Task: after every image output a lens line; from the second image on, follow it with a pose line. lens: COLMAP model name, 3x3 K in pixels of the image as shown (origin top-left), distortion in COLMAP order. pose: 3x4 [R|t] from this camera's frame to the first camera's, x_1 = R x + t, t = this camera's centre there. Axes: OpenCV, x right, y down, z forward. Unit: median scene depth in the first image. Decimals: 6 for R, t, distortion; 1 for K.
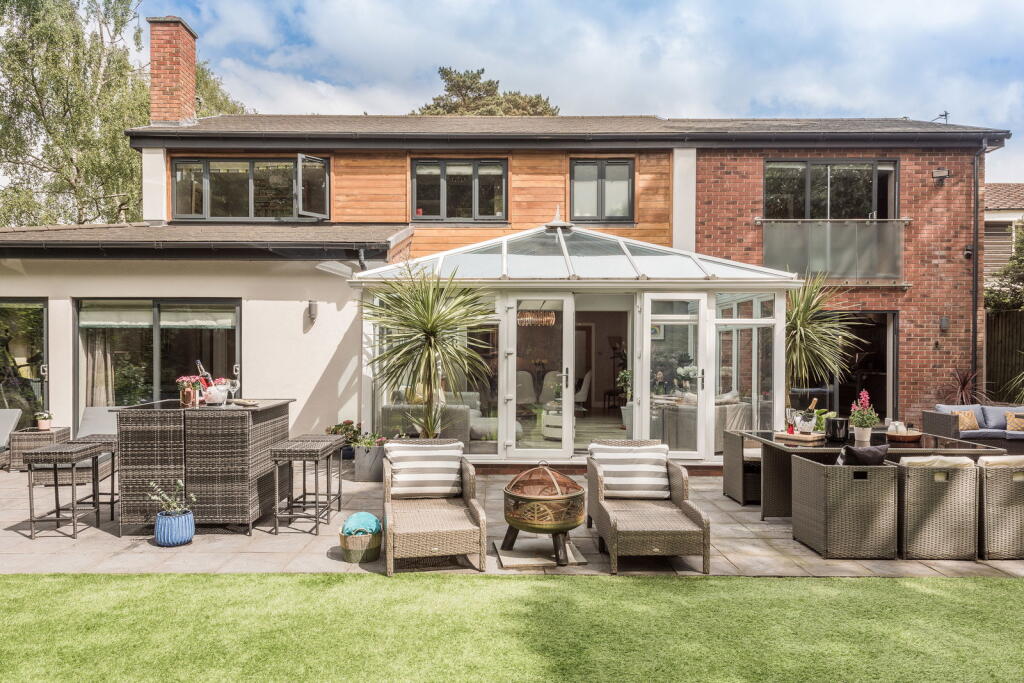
lens RADIAL K [[683.1, 0, 512.3], [0, 683.1, 350.2], [0, 0, 1]] dist [0.020564, -0.002155]
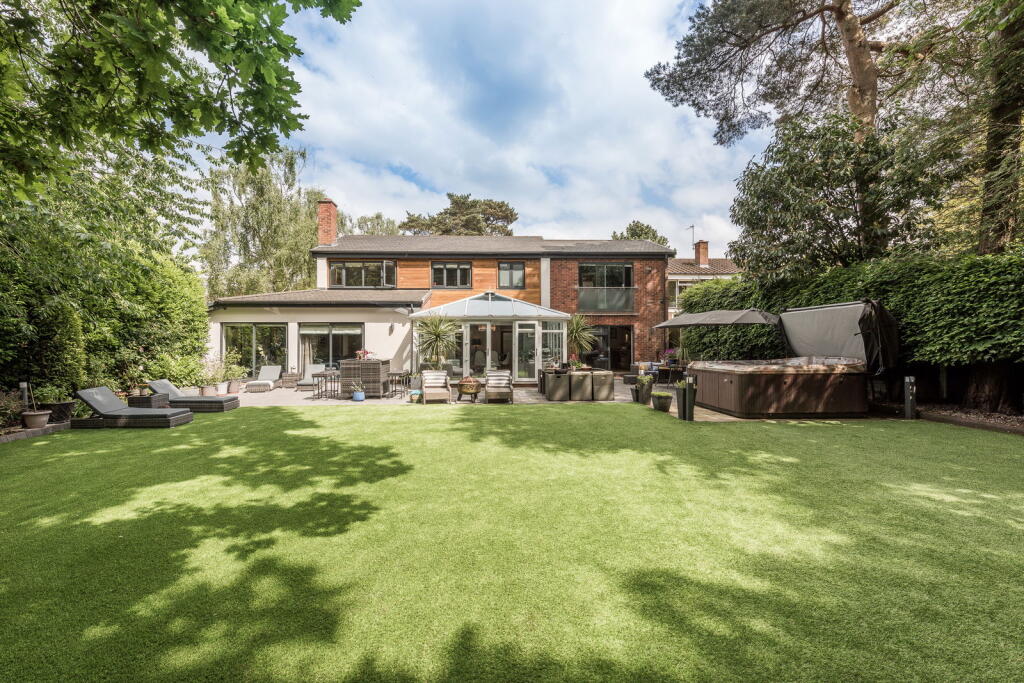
lens RADIAL K [[395.2, 0, 508.0], [0, 395.2, 336.2], [0, 0, 1]] dist [0.000079, 0.000055]
pose [[0.999153, -0.005799, 0.040750, 0.078077], [0.006351, 0.999889, -0.013445, -0.000611], [-0.040668, 0.013693, 0.999079, -0.483433]]
